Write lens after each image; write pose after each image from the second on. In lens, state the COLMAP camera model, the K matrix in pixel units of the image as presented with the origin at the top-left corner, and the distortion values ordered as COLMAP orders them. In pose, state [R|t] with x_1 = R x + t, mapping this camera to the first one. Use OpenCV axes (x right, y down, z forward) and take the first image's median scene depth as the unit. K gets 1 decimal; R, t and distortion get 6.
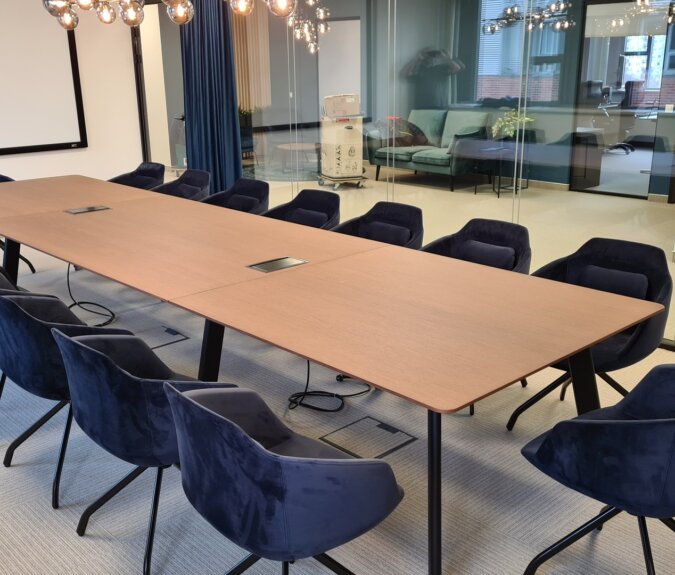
lens RADIAL K [[755.1, 0, 336.7], [0, 755.1, 258.4], [0, 0, 1]] dist [0.010388, 0.014135]
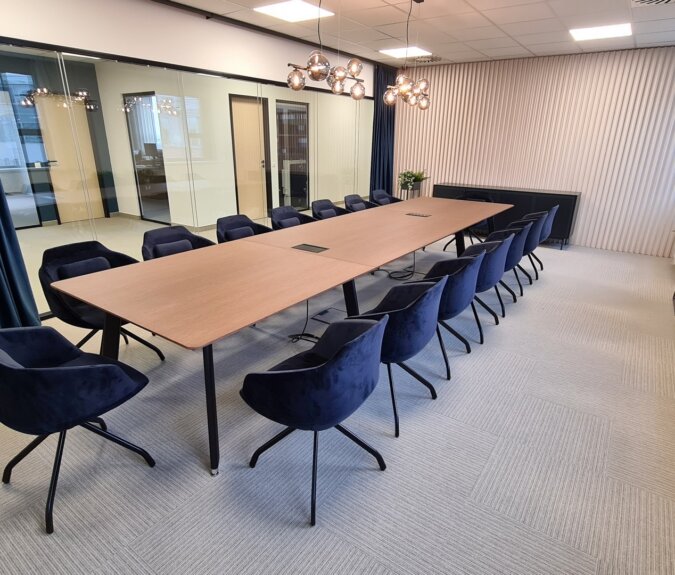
lens RADIAL K [[404.5, 0, 337.5], [0, 404.5, 287.5], [0, 0, 1]] dist [0.002480, -0.001281]
pose [[-0.178800, -0.328134, 0.927555, -0.608575], [0.239259, 0.899947, 0.364488, -0.147342], [-0.954351, 0.287096, -0.082401, 0.666058]]
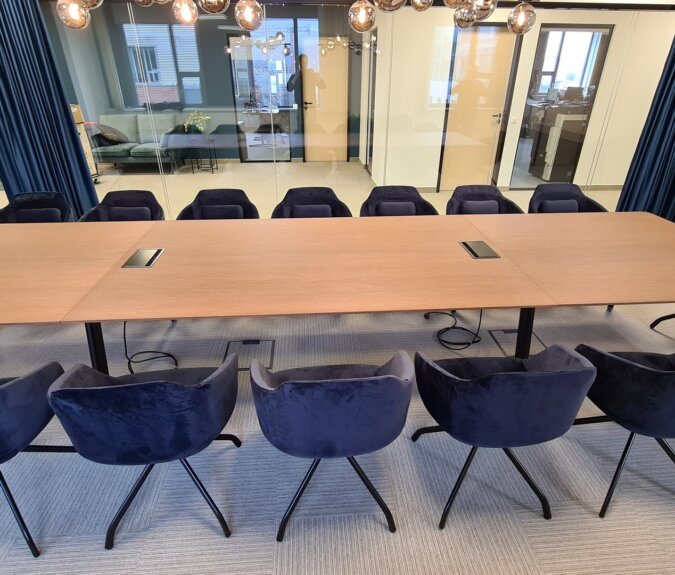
lens RADIAL K [[404.5, 0, 337.5], [0, 404.5, 287.5], [0, 0, 1]] dist [0.002480, -0.001281]
pose [[0.639761, -0.347801, 0.685376, -0.331560], [0.185696, 0.935279, 0.301281, -0.083496], [-0.745804, -0.065476, 0.662940, 0.341905]]
